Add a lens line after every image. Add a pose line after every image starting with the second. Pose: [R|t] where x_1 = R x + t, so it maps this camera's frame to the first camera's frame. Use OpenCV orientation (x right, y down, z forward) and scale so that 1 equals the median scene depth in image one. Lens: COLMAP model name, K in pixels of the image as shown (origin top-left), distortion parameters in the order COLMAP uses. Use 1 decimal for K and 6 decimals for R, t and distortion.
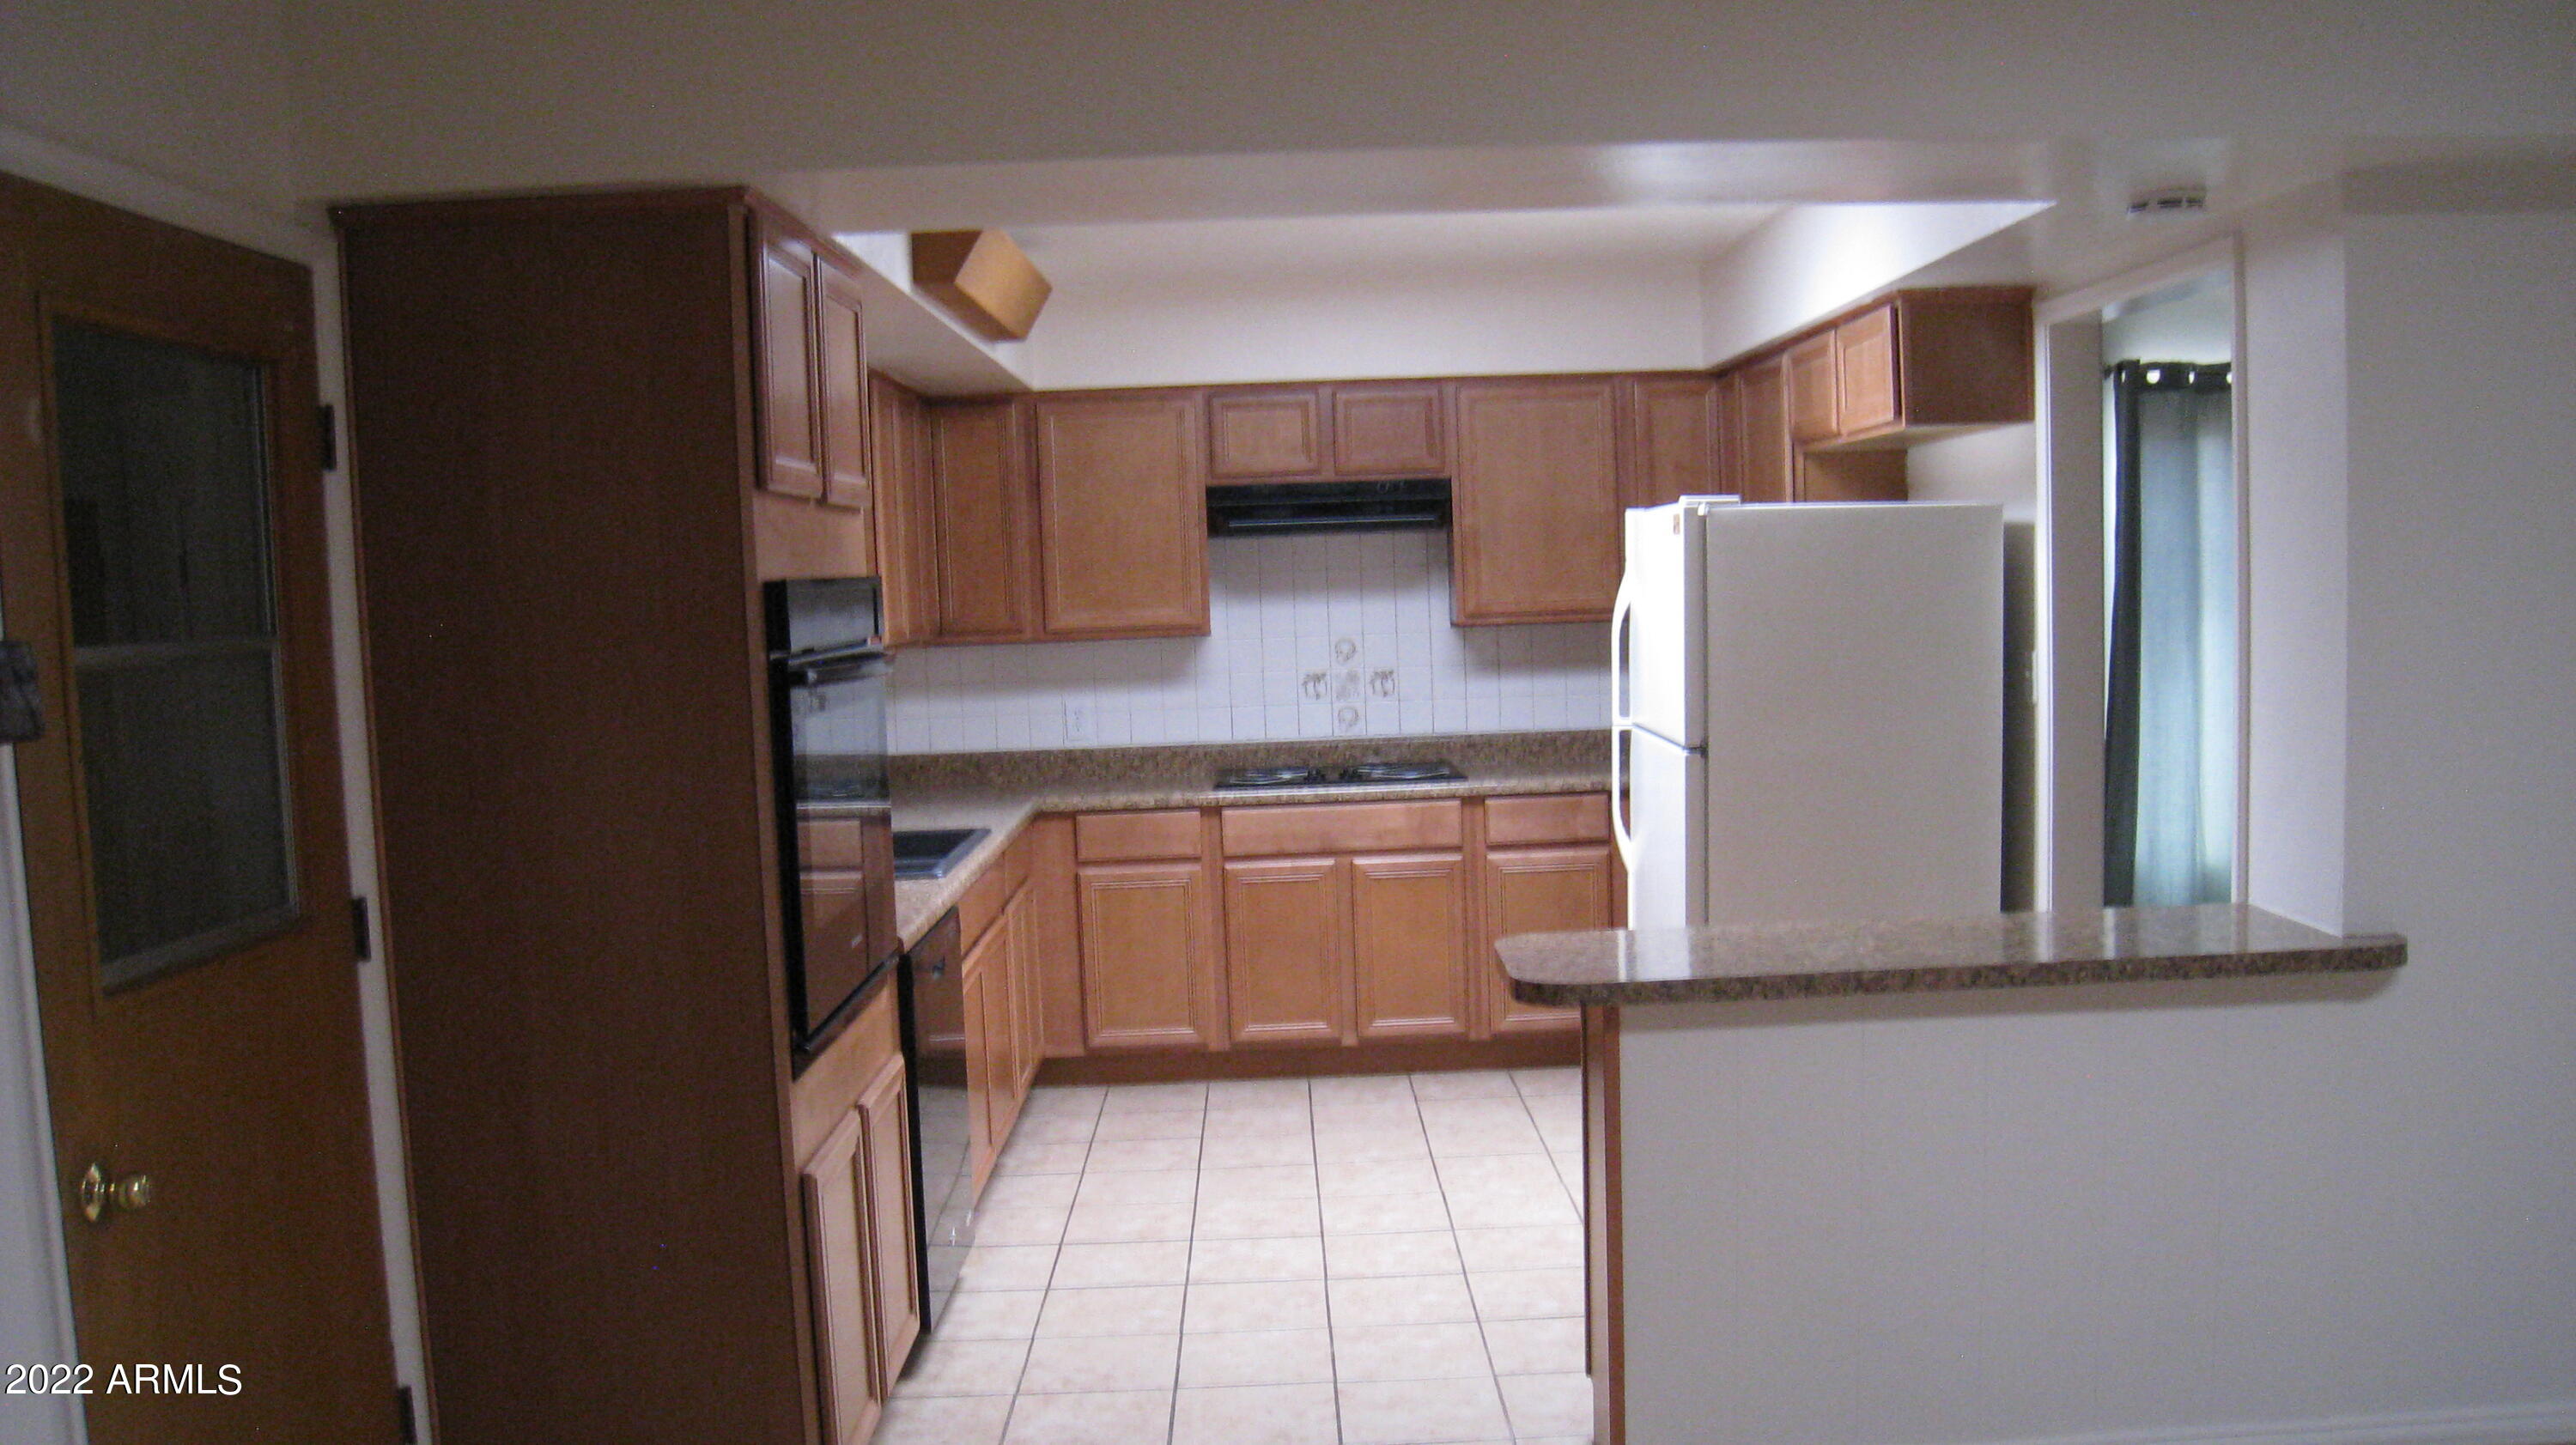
lens RADIAL K [[2128.1, 0, 1296.3], [0, 2128.1, 728.3], [0, 0, 1]] dist [-0.157438, 0.096819]
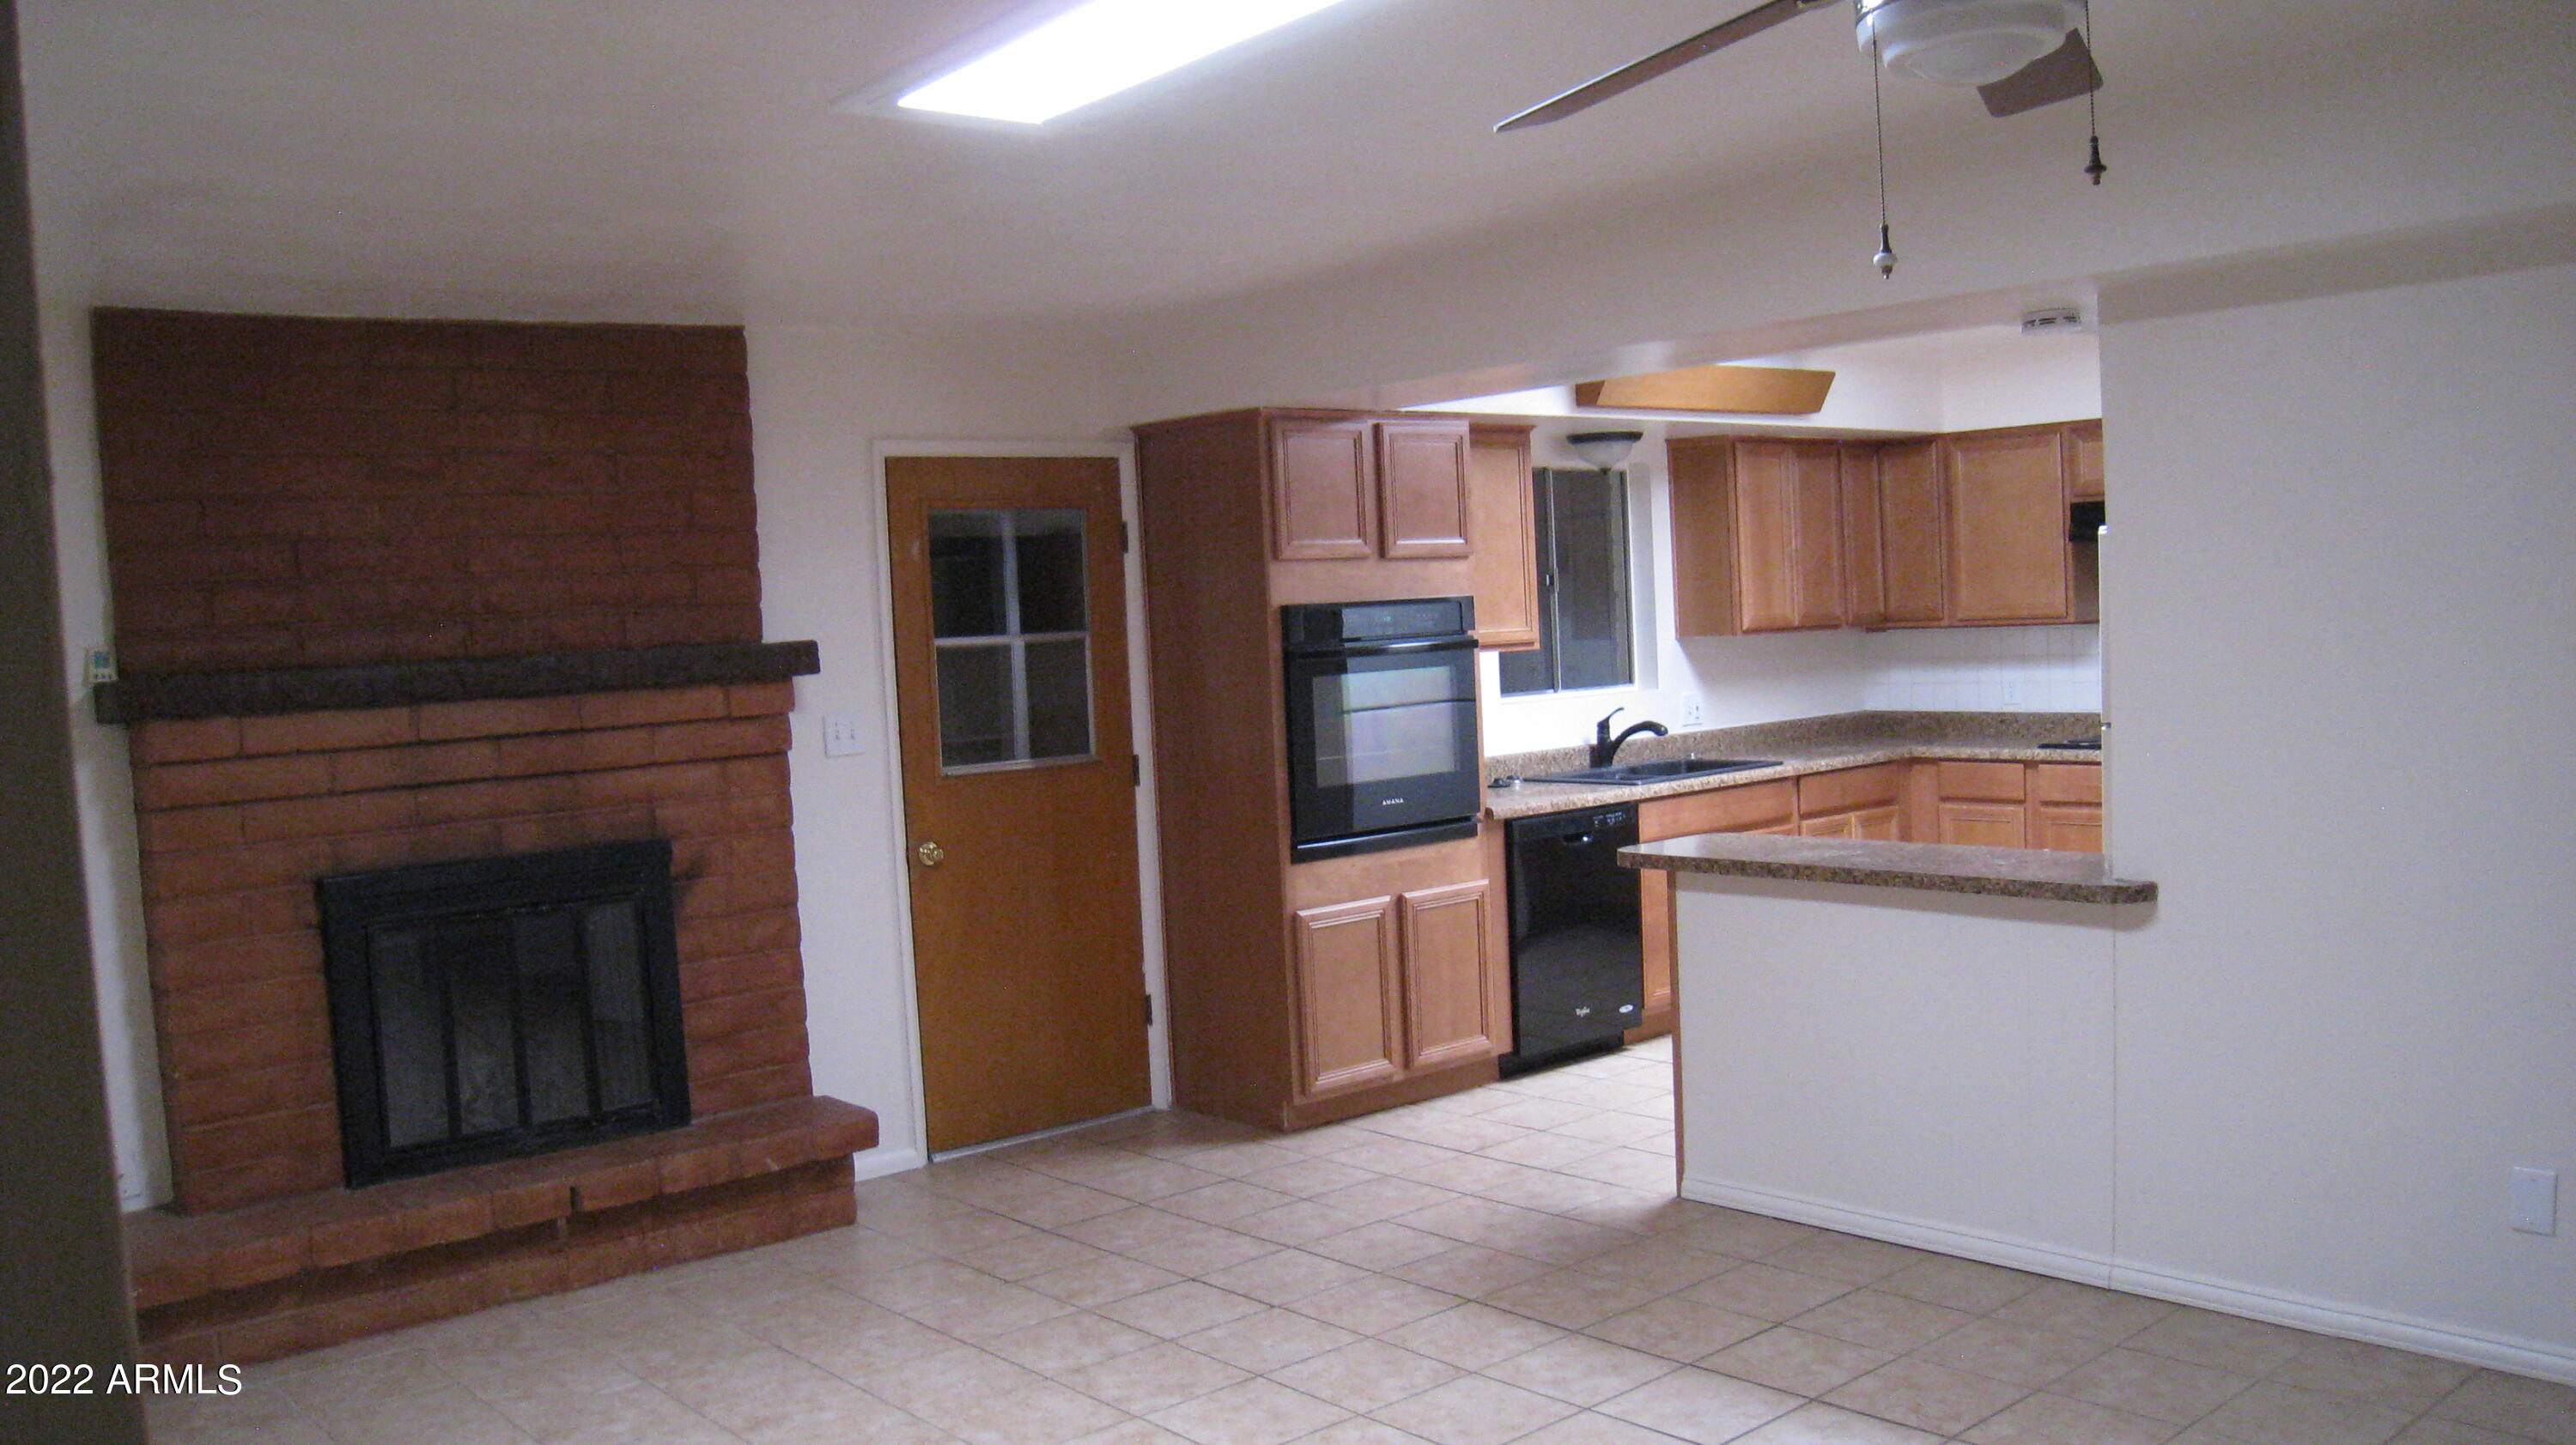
lens RADIAL K [[2128.1, 0, 1273.5], [0, 2128.1, 726.6], [0, 0, 1]] dist [-0.157438, 0.096819]
pose [[0.635736, 0.046275, -0.770518, 0.626066], [-0.030440, 0.998928, 0.034877, -0.013164], [0.771306, 0.001282, 0.636463, -0.131062]]
